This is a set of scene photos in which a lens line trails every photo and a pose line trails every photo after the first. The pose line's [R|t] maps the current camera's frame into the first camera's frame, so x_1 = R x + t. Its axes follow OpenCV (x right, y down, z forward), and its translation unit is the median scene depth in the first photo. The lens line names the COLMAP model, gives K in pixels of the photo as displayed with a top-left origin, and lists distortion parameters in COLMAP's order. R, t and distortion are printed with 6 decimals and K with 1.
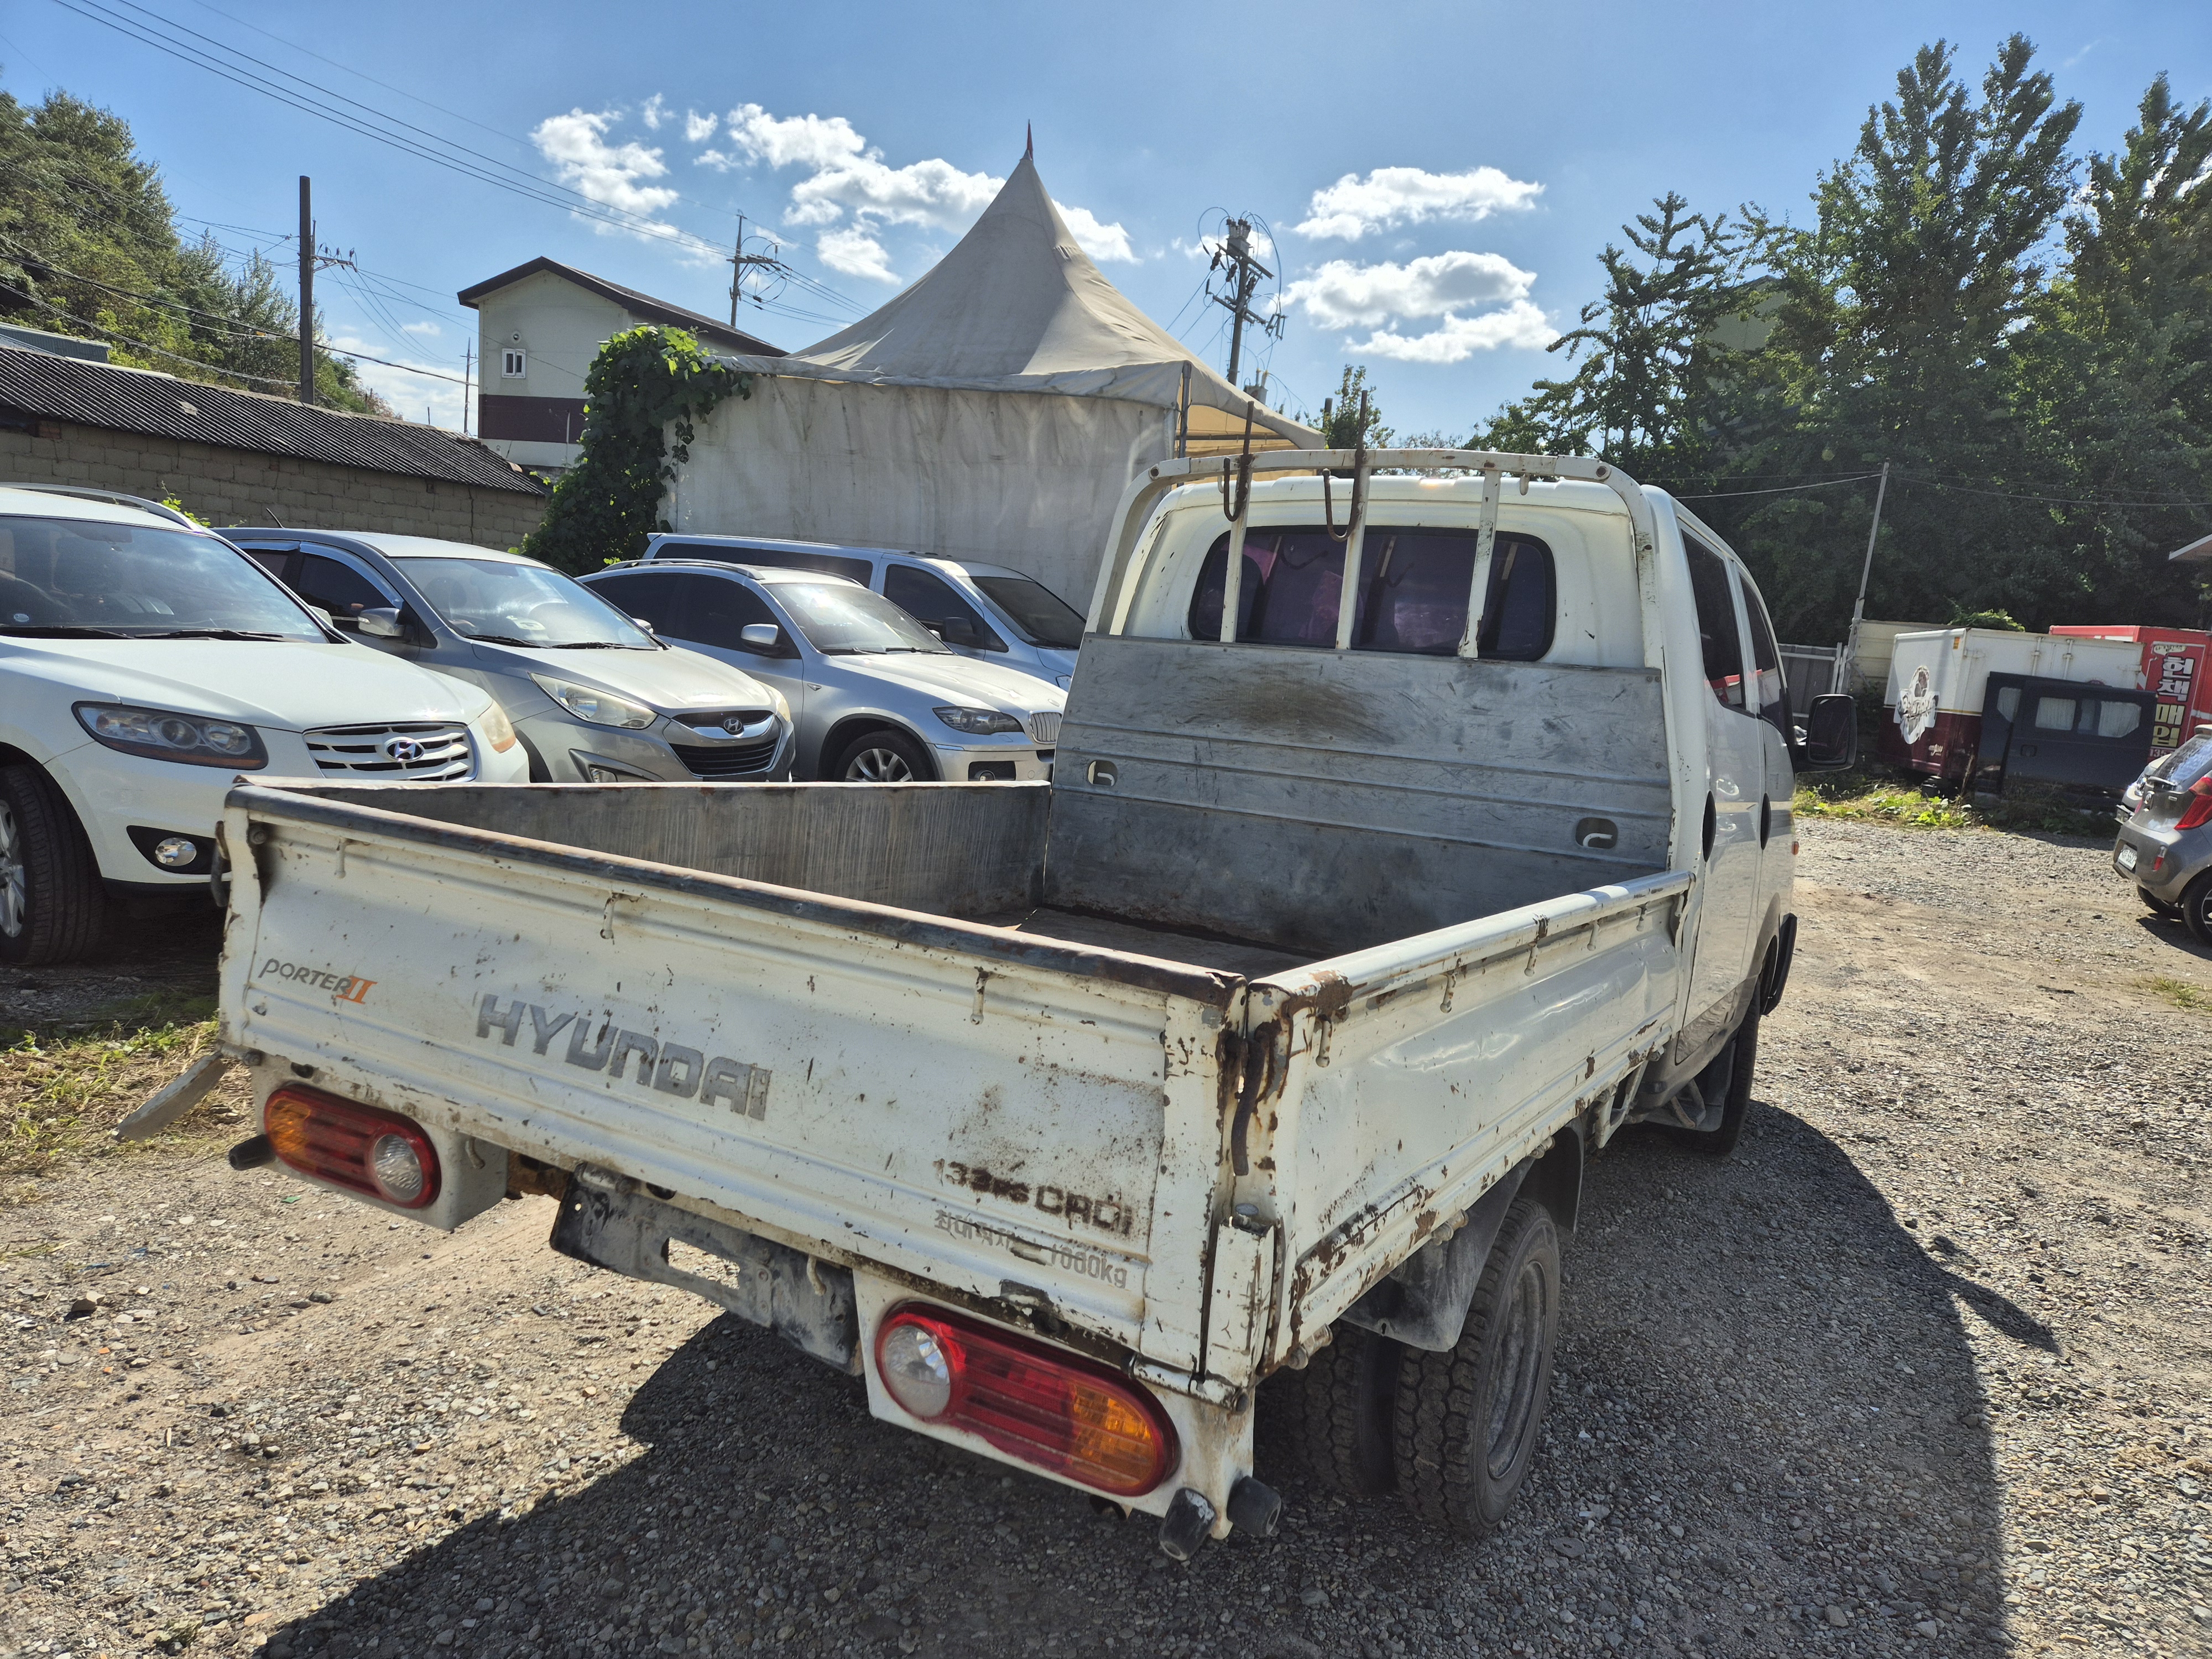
lens RADIAL K [[1470.1, 0, 1093.4], [0, 1470.1, 826.9], [0, 0, 1]] dist [0.070326, -0.056783]
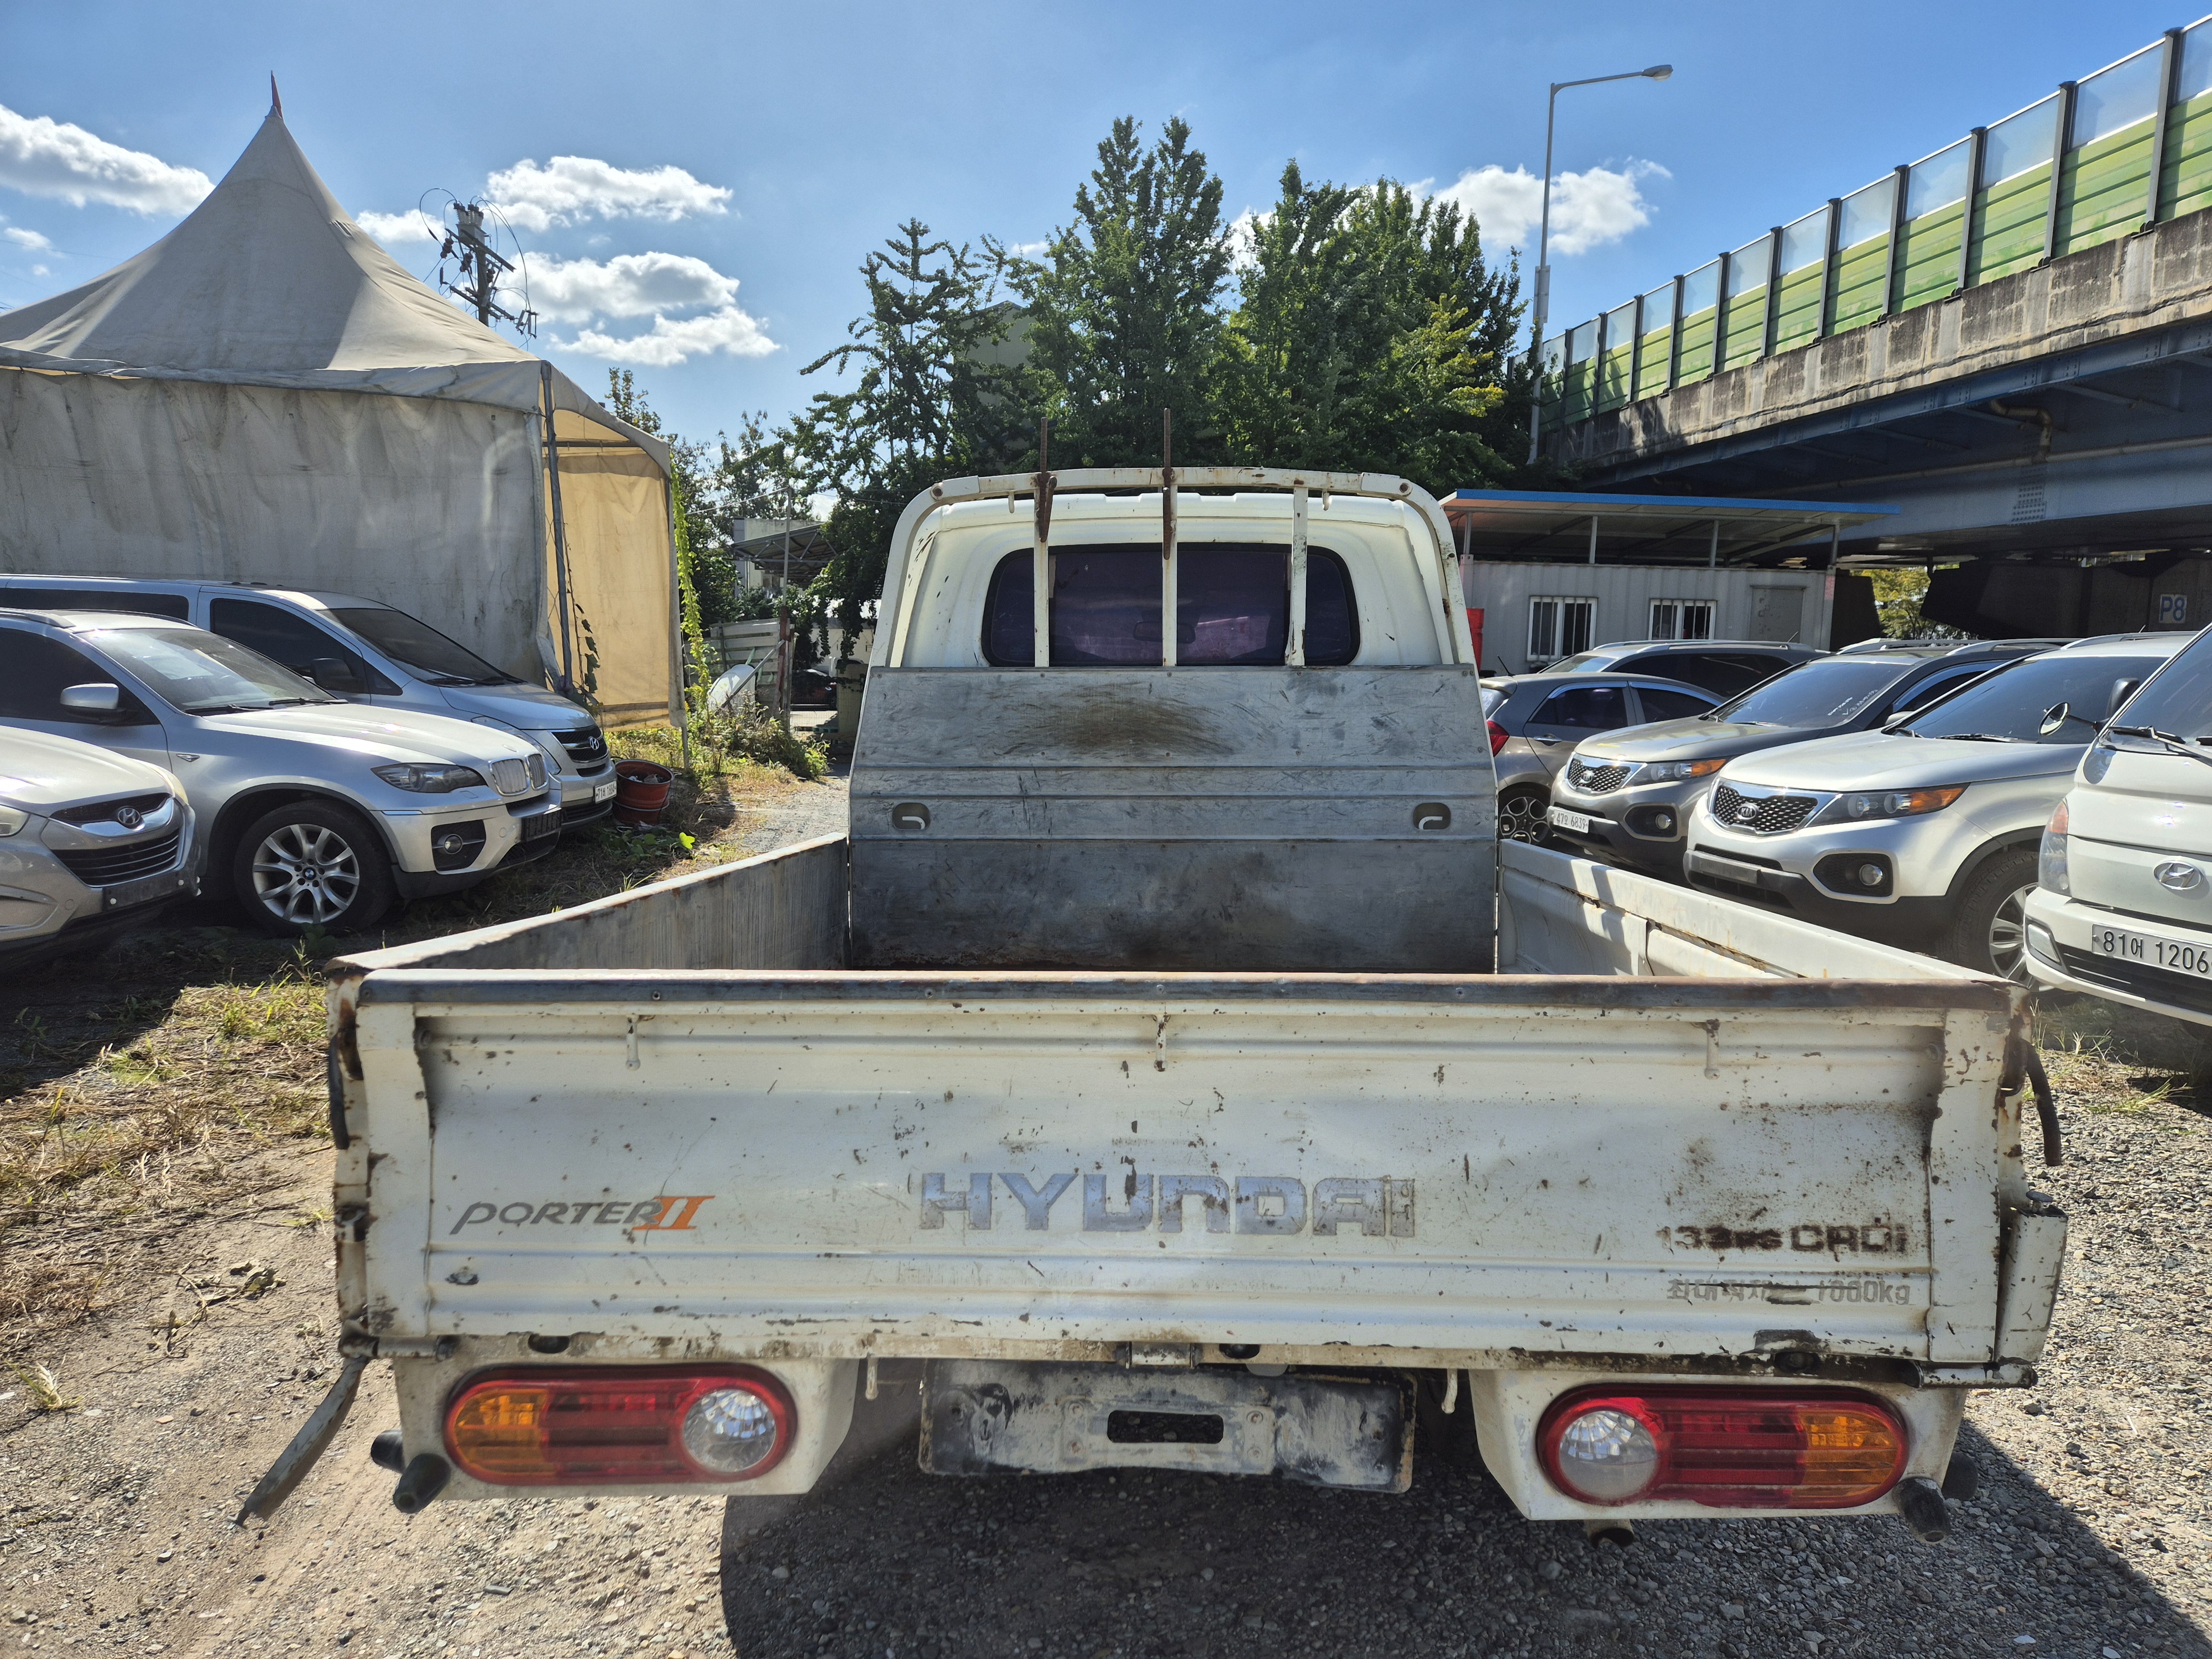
lens RADIAL K [[1470.1, 0, 1113.6], [0, 1470.1, 841.3], [0, 0, 1]] dist [0.070326, -0.056783]
pose [[0.875688, -0.126021, 0.466142, -0.078049], [0.124031, 0.991658, 0.035091, -0.009310], [-0.466676, 0.027087, 0.884014, 0.029333]]
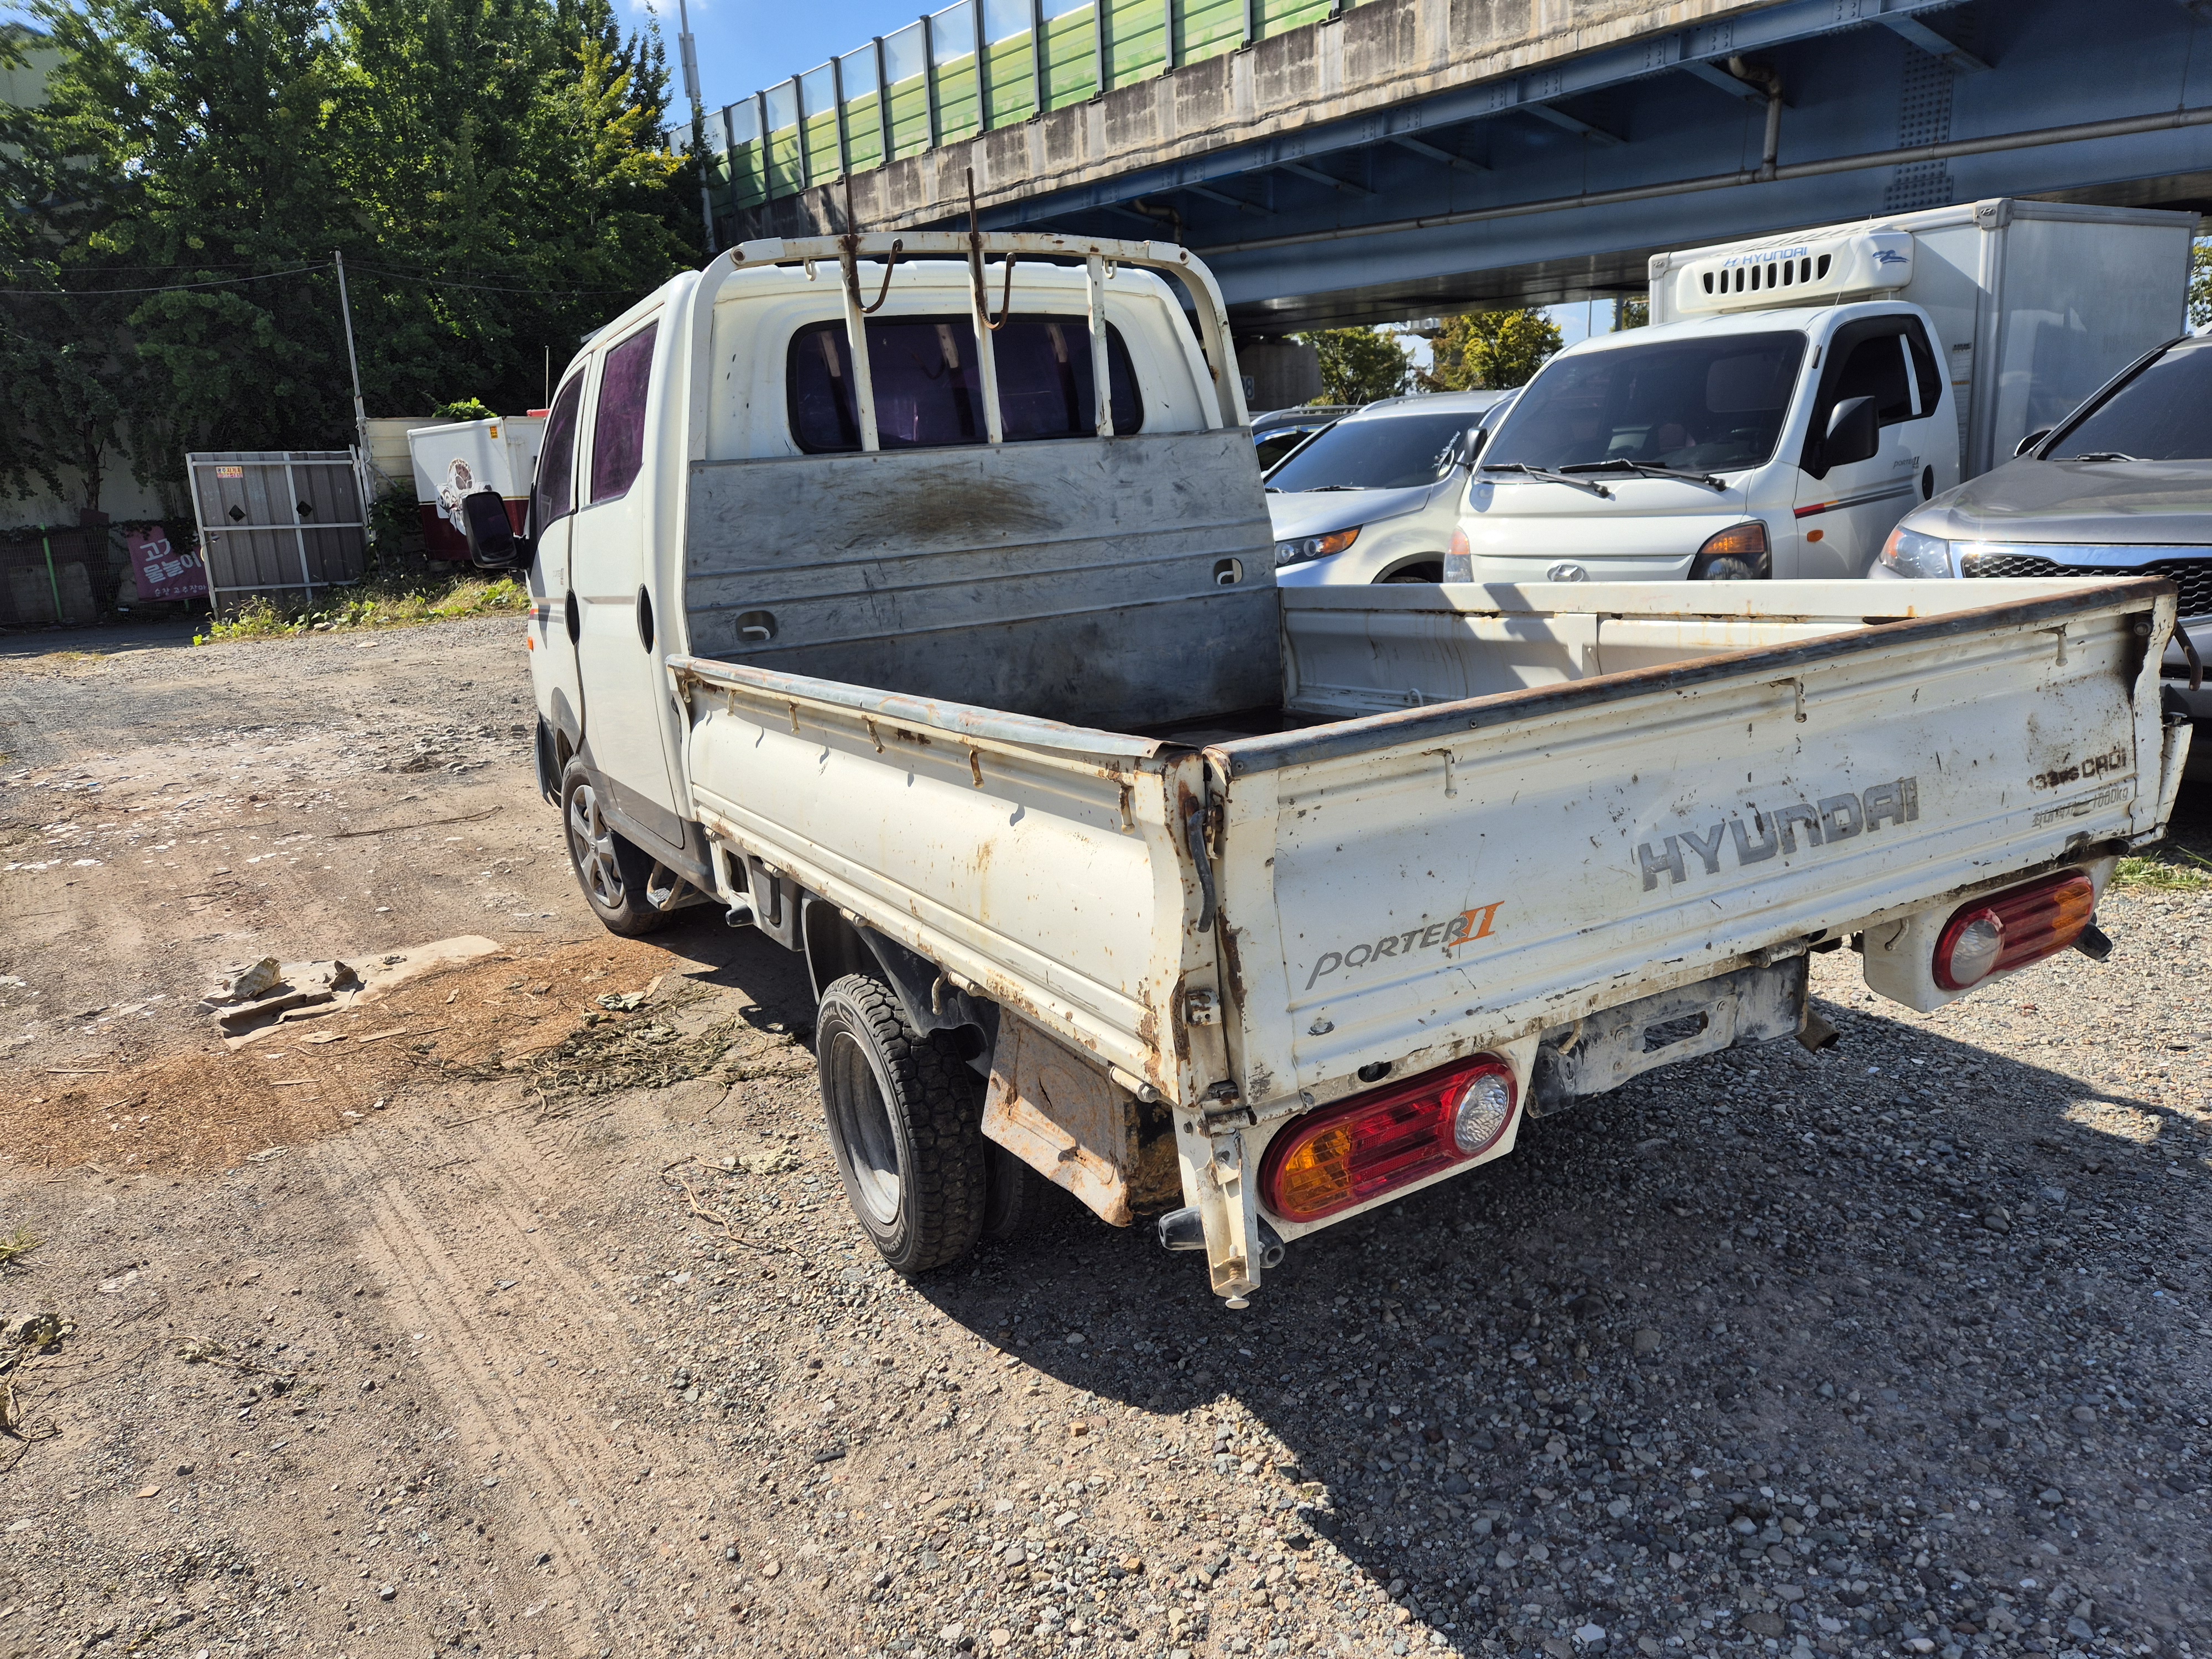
lens RADIAL K [[1470.1, 0, 1111.0], [0, 1470.1, 828.9], [0, 0, 1]] dist [0.070326, -0.056783]
pose [[0.497658, -0.315082, 0.808121, -0.152894], [0.208924, 0.947801, 0.240882, -0.021769], [-0.841836, 0.048959, 0.537509, 0.091490]]
